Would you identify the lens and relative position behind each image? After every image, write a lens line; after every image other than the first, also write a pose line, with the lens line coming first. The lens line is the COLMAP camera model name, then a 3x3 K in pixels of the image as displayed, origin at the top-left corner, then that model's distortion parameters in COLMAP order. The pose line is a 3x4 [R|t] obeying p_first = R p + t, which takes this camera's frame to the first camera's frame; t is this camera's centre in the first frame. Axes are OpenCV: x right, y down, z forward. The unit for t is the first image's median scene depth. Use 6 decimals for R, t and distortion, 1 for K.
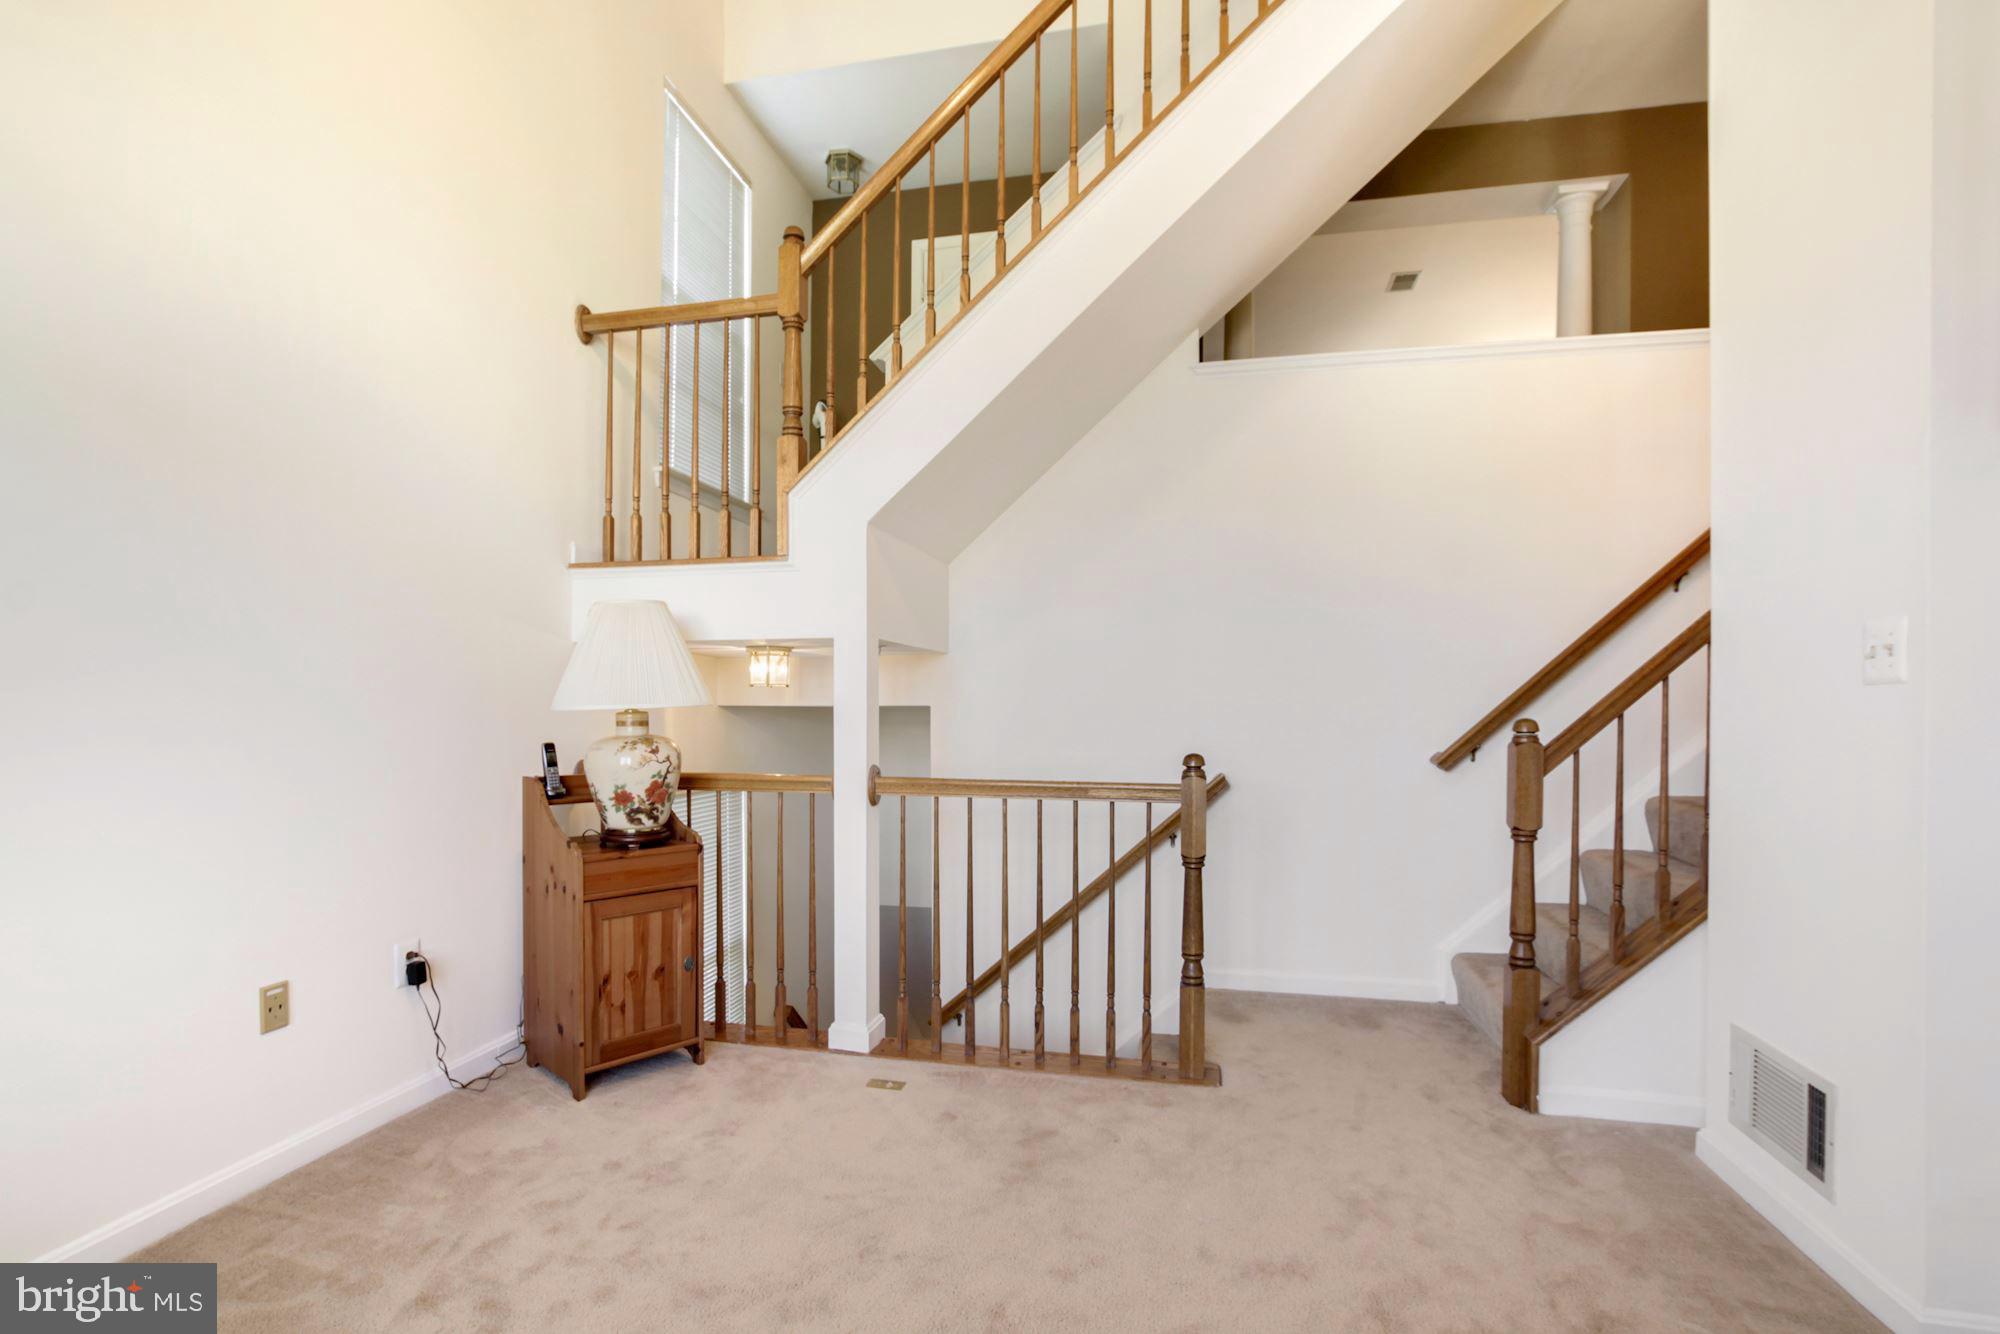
lens RADIAL K [[977.2, 0, 987.5], [0, 977.2, 705.0], [0, 0, 1]] dist [-0.028981, 0.000282]
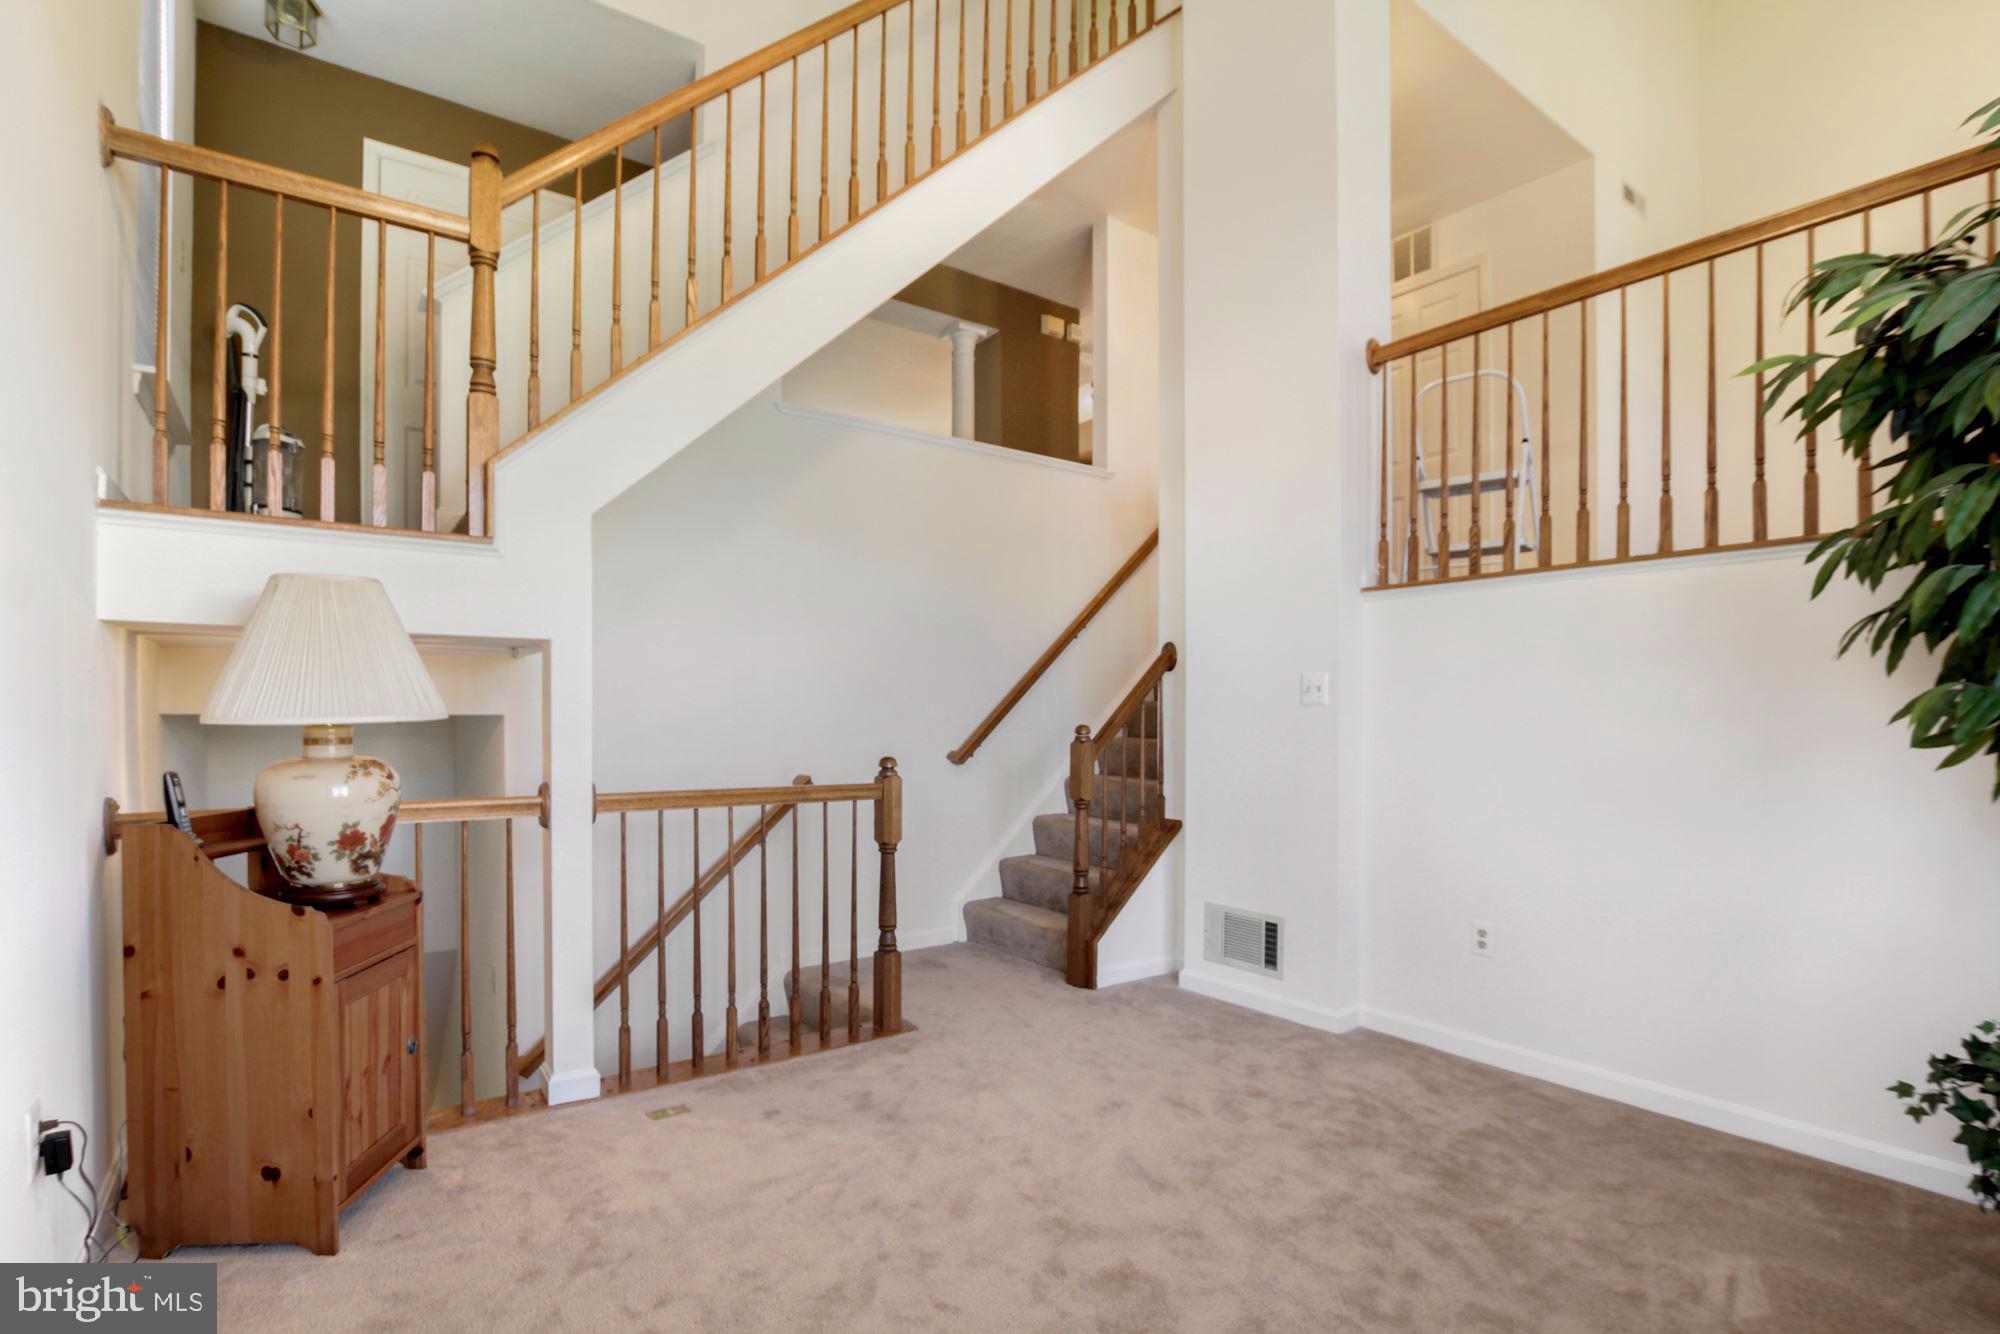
lens RADIAL K [[983.2, 0, 1003.2], [0, 983.2, 737.3], [0, 0, 1]] dist [-0.044018, 0.000453]
pose [[0.624137, -0.016755, 0.781136, -0.633962], [-0.003507, 0.999700, 0.024246, -0.002486], [-0.781307, -0.017872, 0.623891, 0.153075]]
